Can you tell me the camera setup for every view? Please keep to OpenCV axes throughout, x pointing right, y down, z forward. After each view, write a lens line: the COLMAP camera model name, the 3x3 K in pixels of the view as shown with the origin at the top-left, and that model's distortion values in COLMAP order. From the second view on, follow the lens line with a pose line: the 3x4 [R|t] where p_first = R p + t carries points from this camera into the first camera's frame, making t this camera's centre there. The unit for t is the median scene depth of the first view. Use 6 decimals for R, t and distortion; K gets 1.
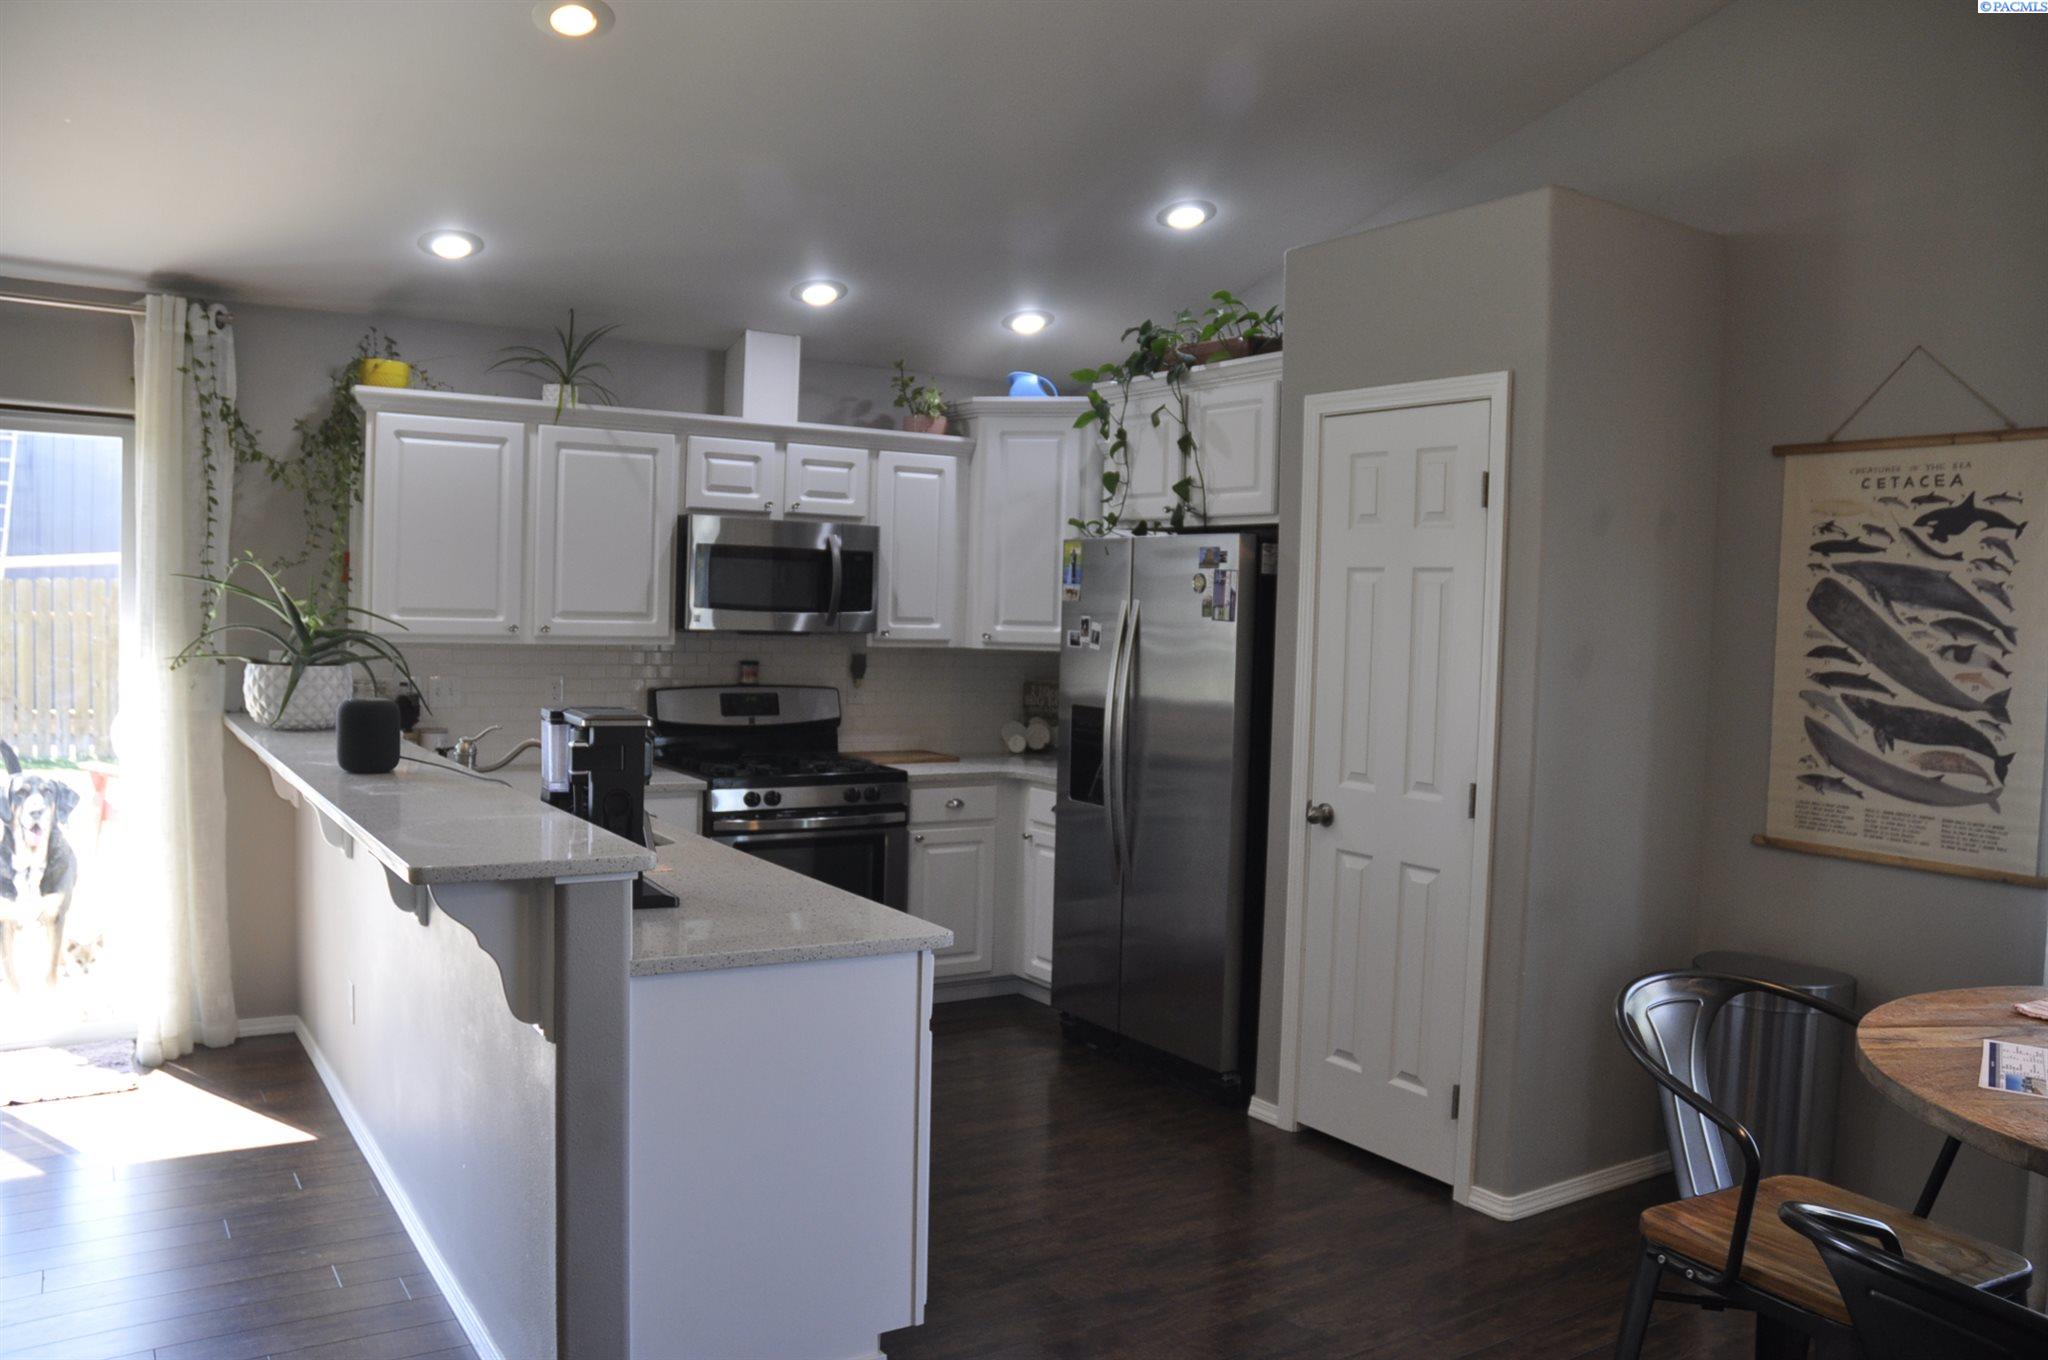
lens RADIAL K [[1605.0, 0, 1004.3], [0, 1605.0, 697.8], [0, 0, 1]] dist [-0.168994, 0.155396]
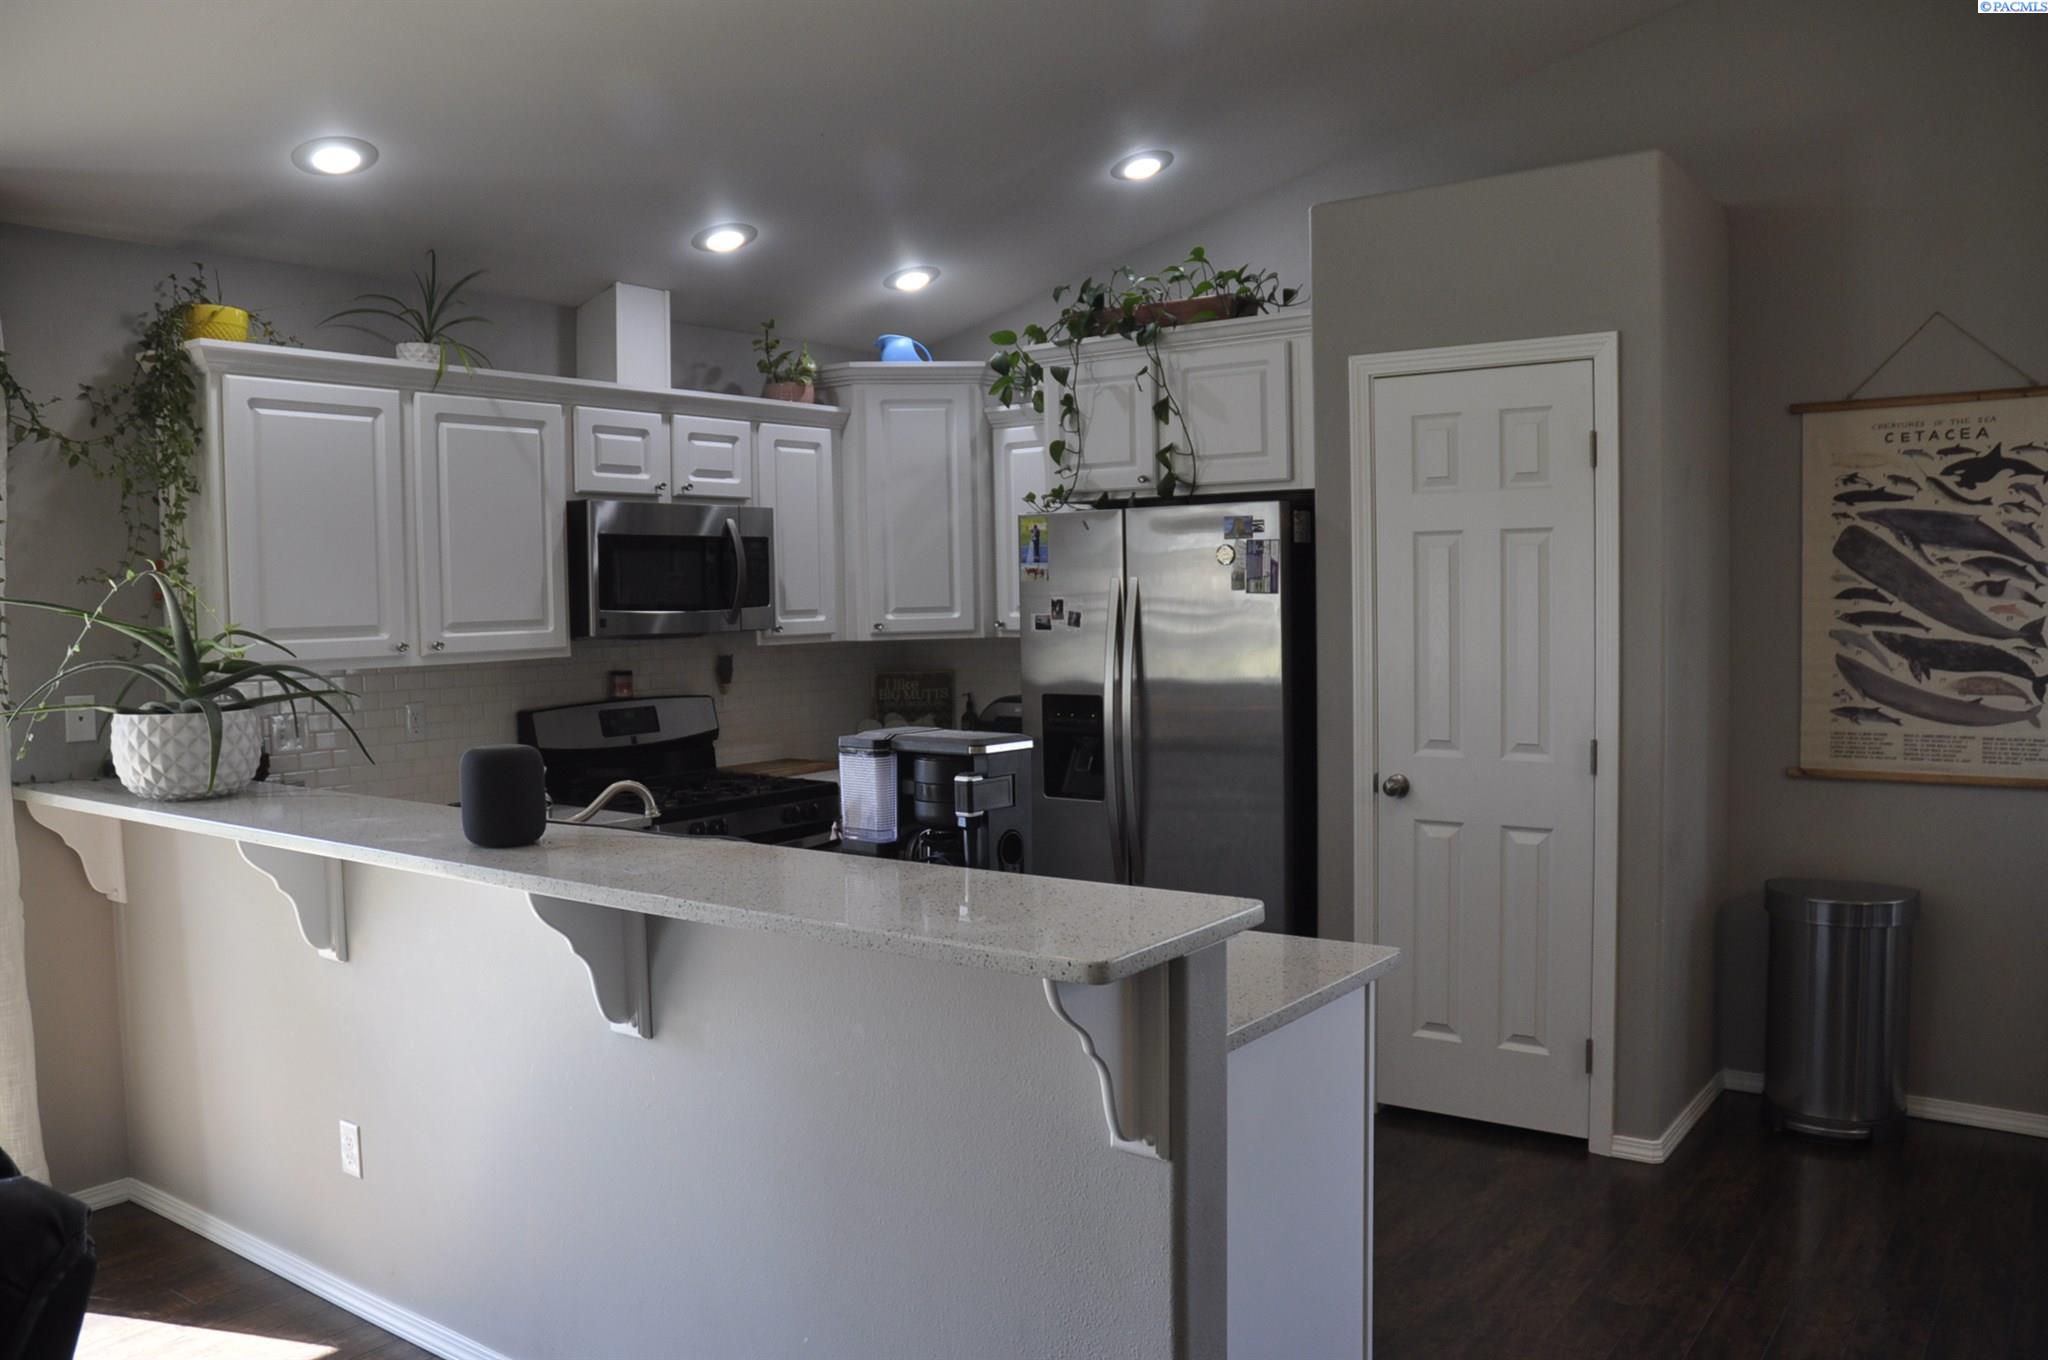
lens RADIAL K [[1605.0, 0, 1031.5], [0, 1605.0, 697.0], [0, 0, 1]] dist [-0.168994, 0.155396]
pose [[0.929427, -0.070790, 0.362152, -0.337211], [0.067265, 0.997485, 0.022351, -0.016922], [-0.362824, 0.003586, 0.931851, 0.163510]]
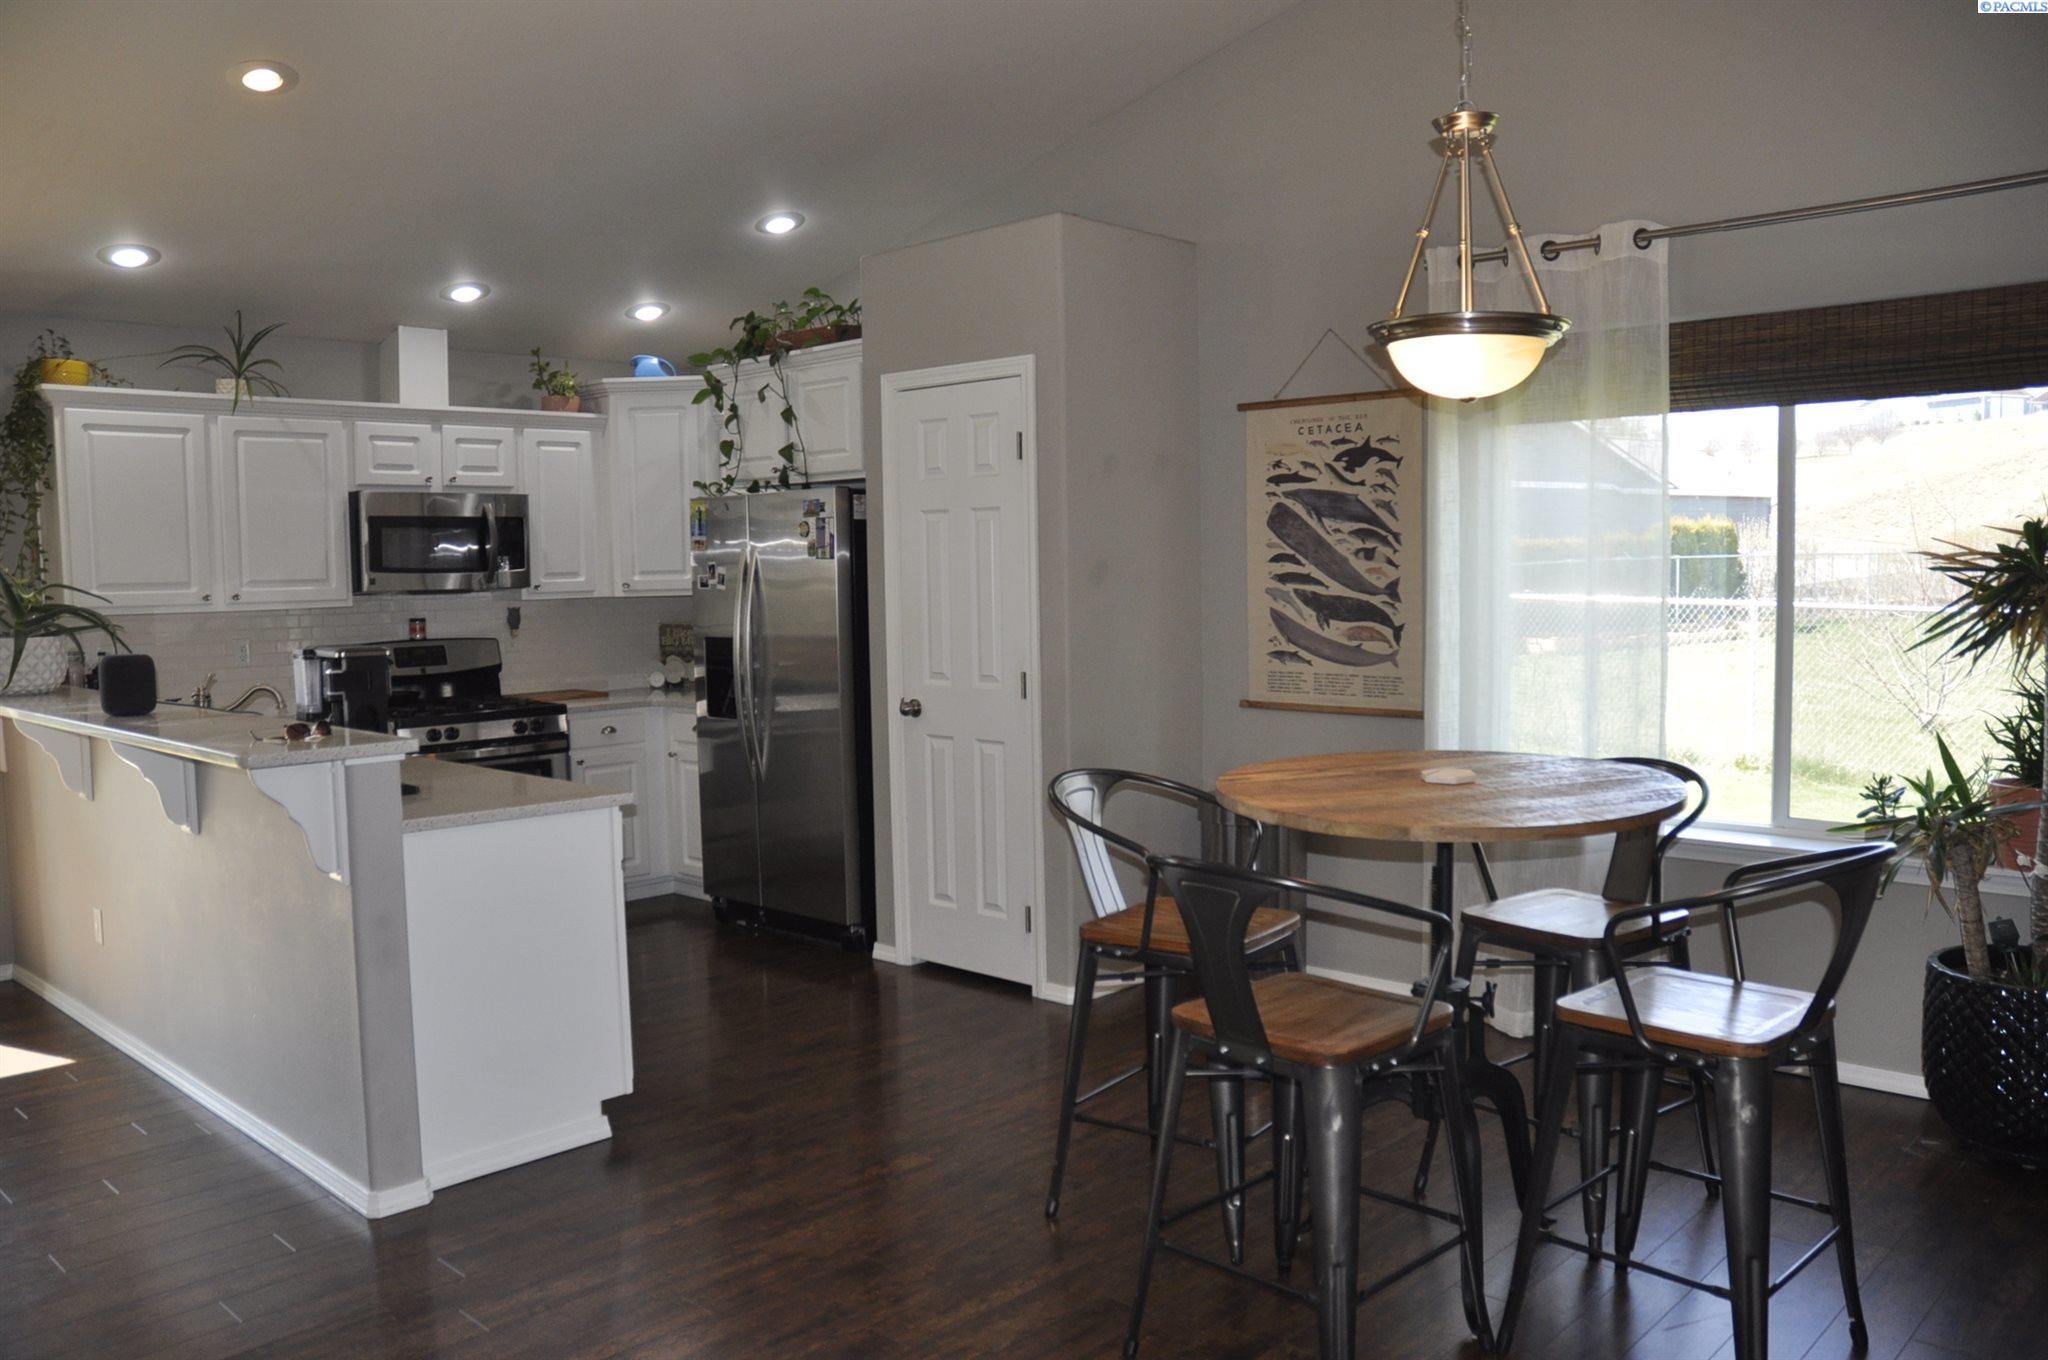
lens RADIAL K [[1605.0, 0, 1016.5], [0, 1605.0, 697.0], [0, 0, 1]] dist [-0.168994, 0.155396]
pose [[0.969153, -0.064597, 0.237842, -0.020564], [0.057994, 0.997715, 0.034661, 0.024031], [-0.239538, -0.019799, 0.970685, -0.233080]]
